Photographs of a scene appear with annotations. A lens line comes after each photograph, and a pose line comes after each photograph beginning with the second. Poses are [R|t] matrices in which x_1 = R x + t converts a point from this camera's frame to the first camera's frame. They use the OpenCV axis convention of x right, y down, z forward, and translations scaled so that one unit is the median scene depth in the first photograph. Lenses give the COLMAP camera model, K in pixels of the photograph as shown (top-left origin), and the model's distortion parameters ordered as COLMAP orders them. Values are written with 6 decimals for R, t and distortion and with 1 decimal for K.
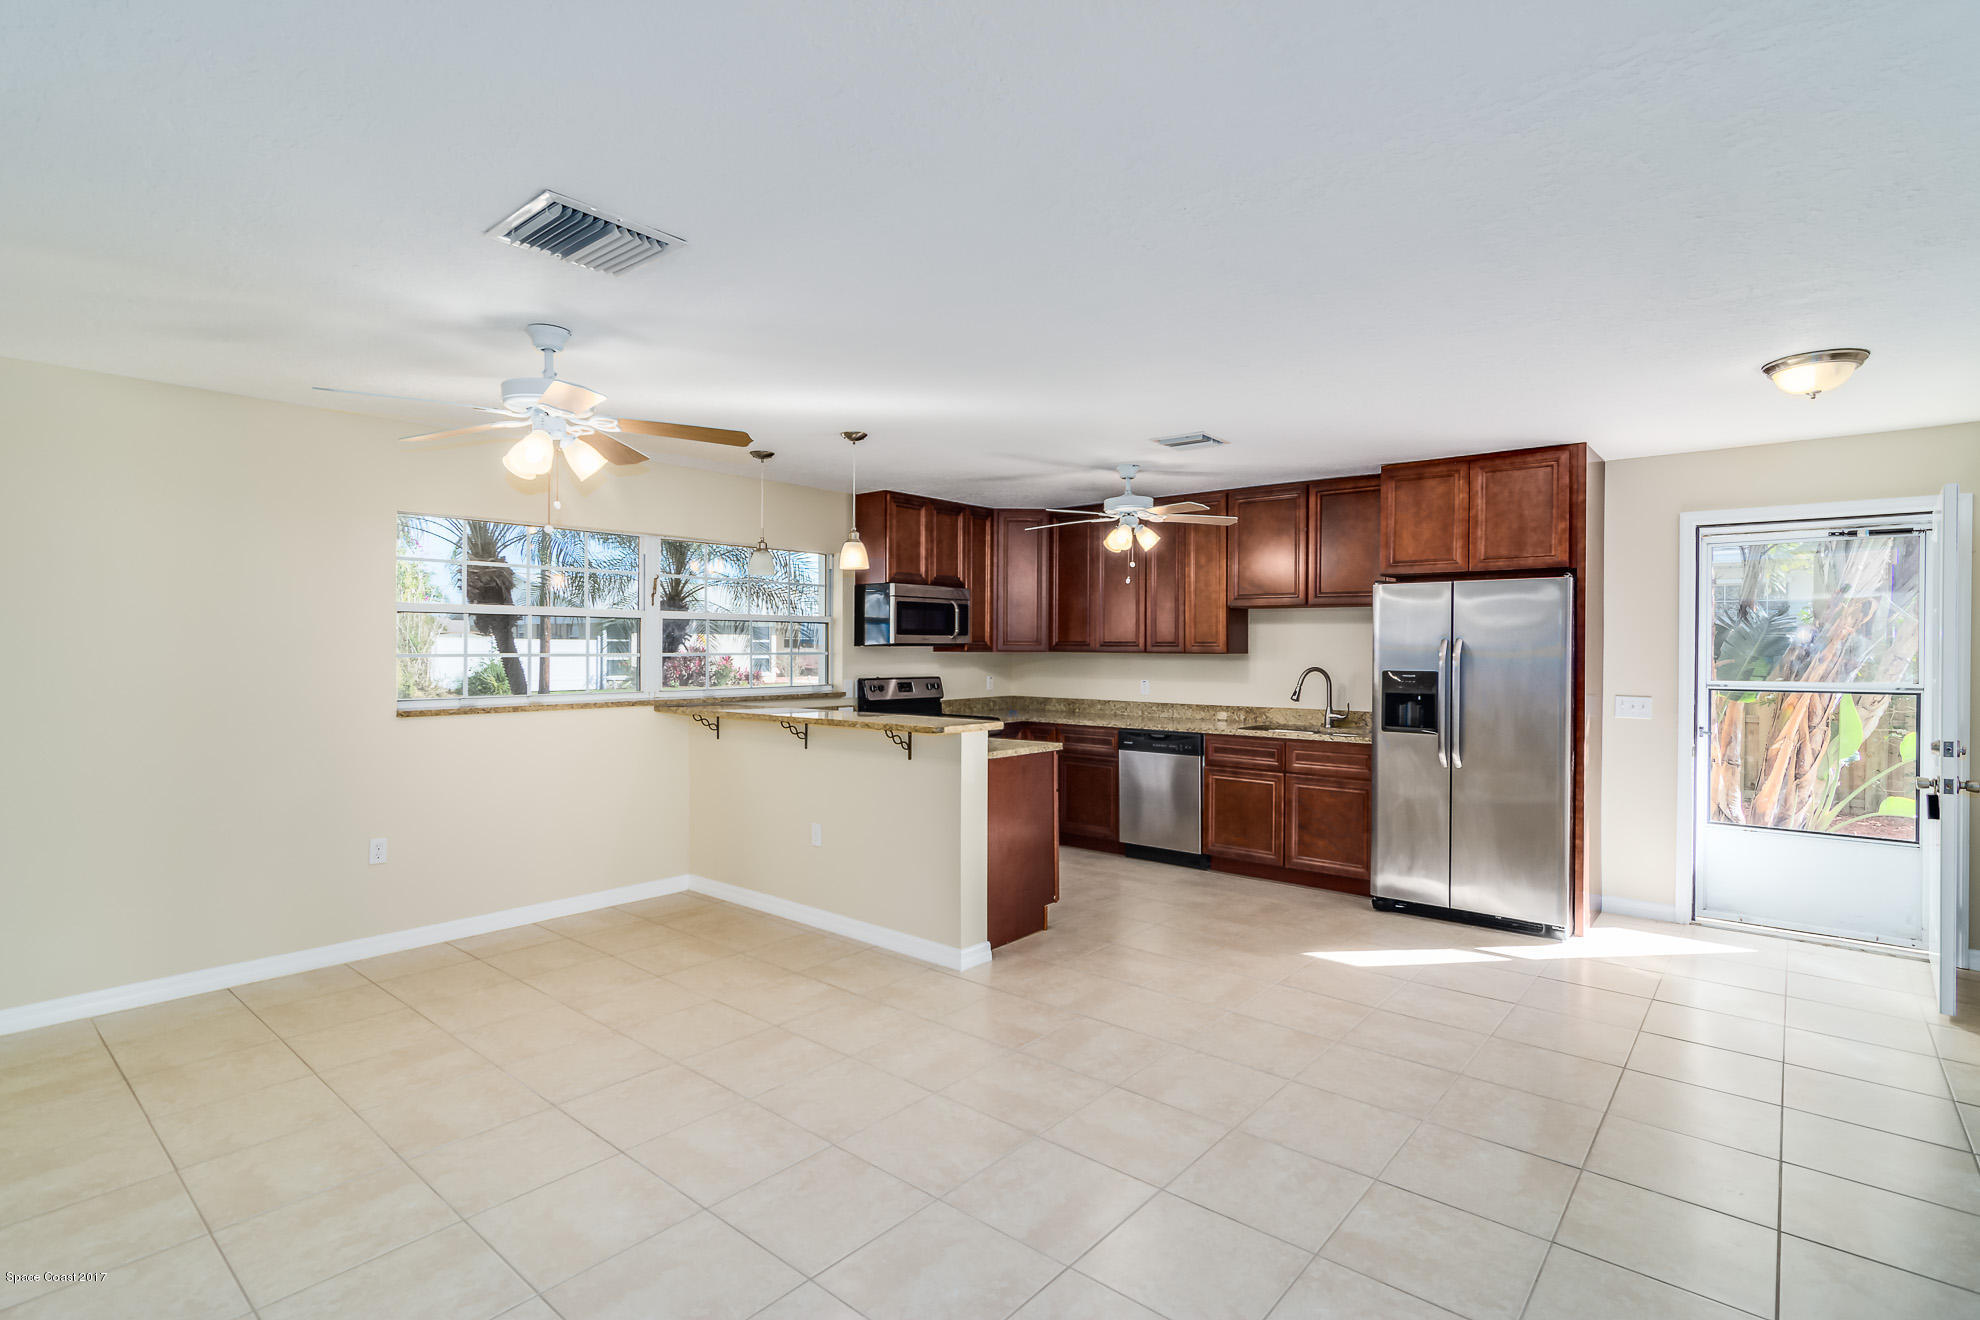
lens RADIAL K [[954.6, 0, 992.0], [0, 954.6, 649.6], [0, 0, 1]] dist [-0.002066, -0.000367]
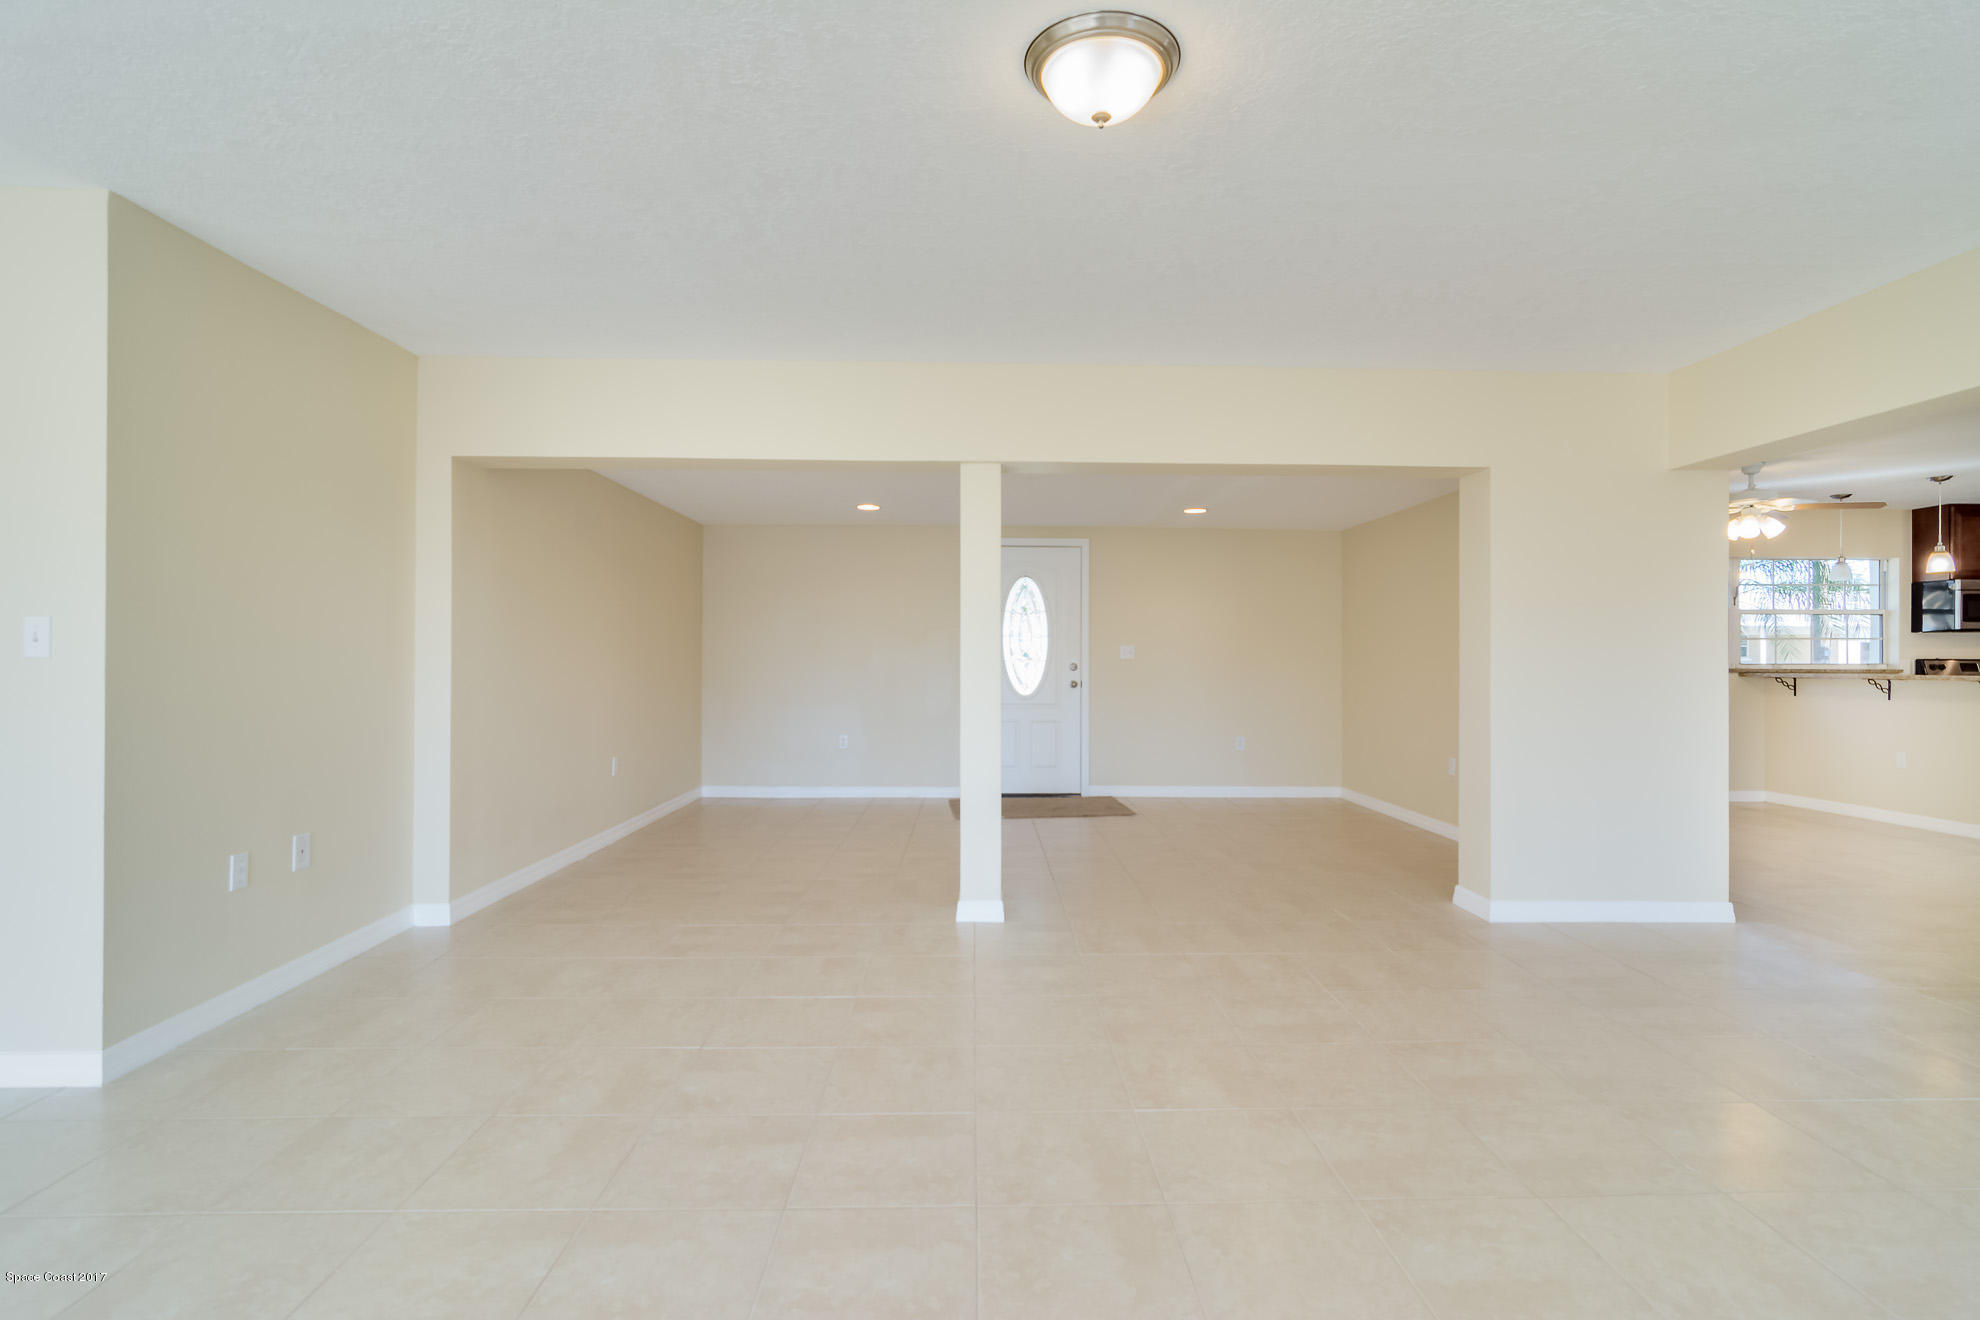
lens RADIAL K [[954.6, 0, 989.8], [0, 954.6, 656.1], [0, 0, 1]] dist [-0.002066, -0.000367]
pose [[0.674317, -0.002565, -0.738438, -0.039608], [-0.001461, 0.999987, -0.004808, 0.035643], [0.738441, 0.004321, 0.674305, -0.737343]]
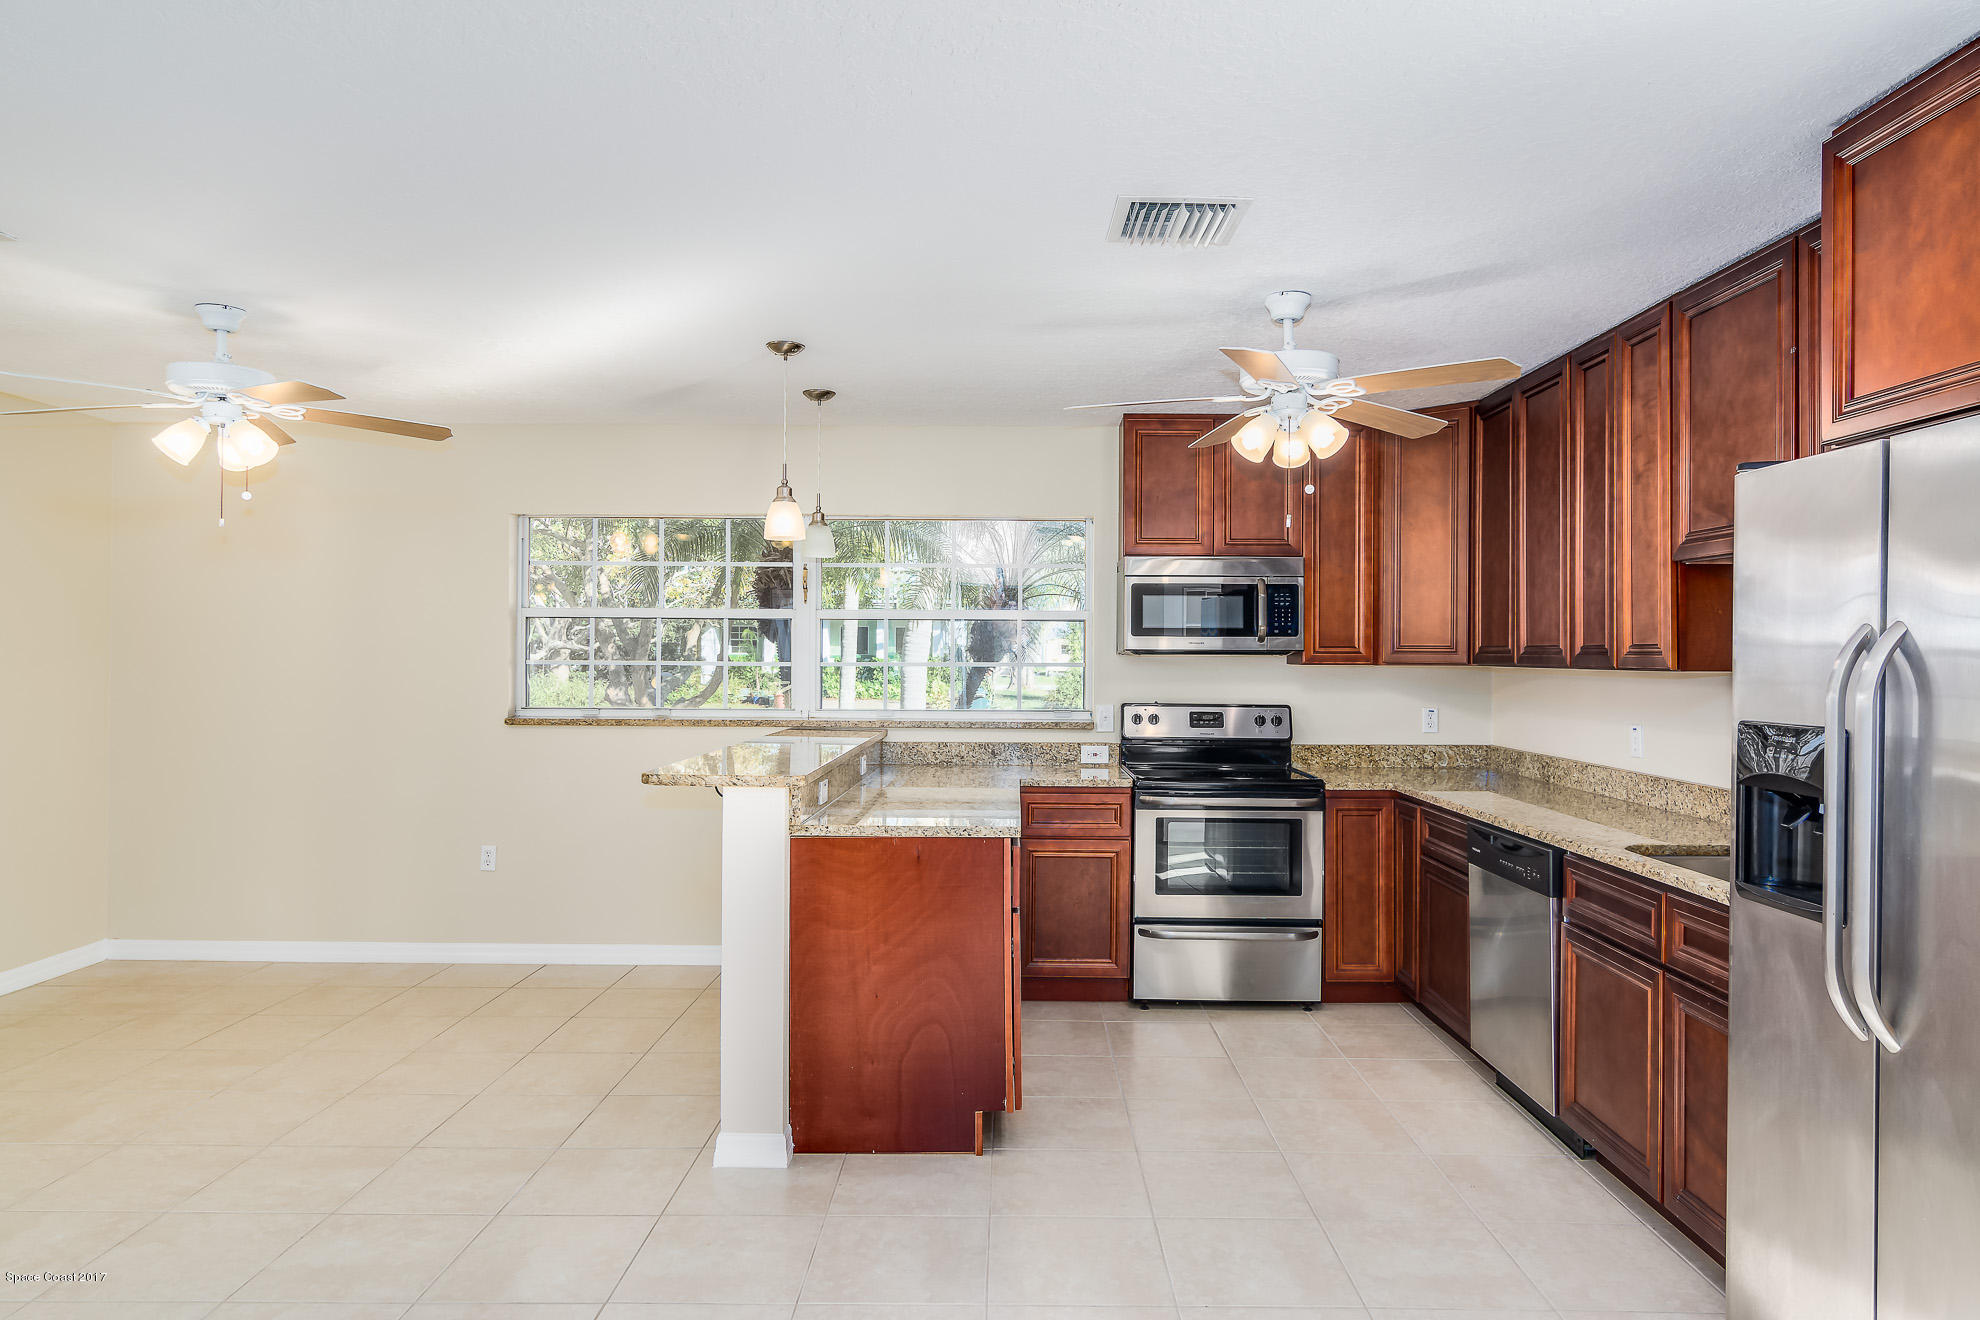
lens RADIAL K [[1195.3, 0, 996.9], [0, 1195.3, 653.8], [0, 0, 1]] dist [-0.007512, 0.000970]
pose [[0.649045, 0.000072, -0.760750, 0.459143], [-0.005749, 0.999972, -0.004810, 0.000755], [0.760728, 0.007495, 0.649028, 0.419783]]
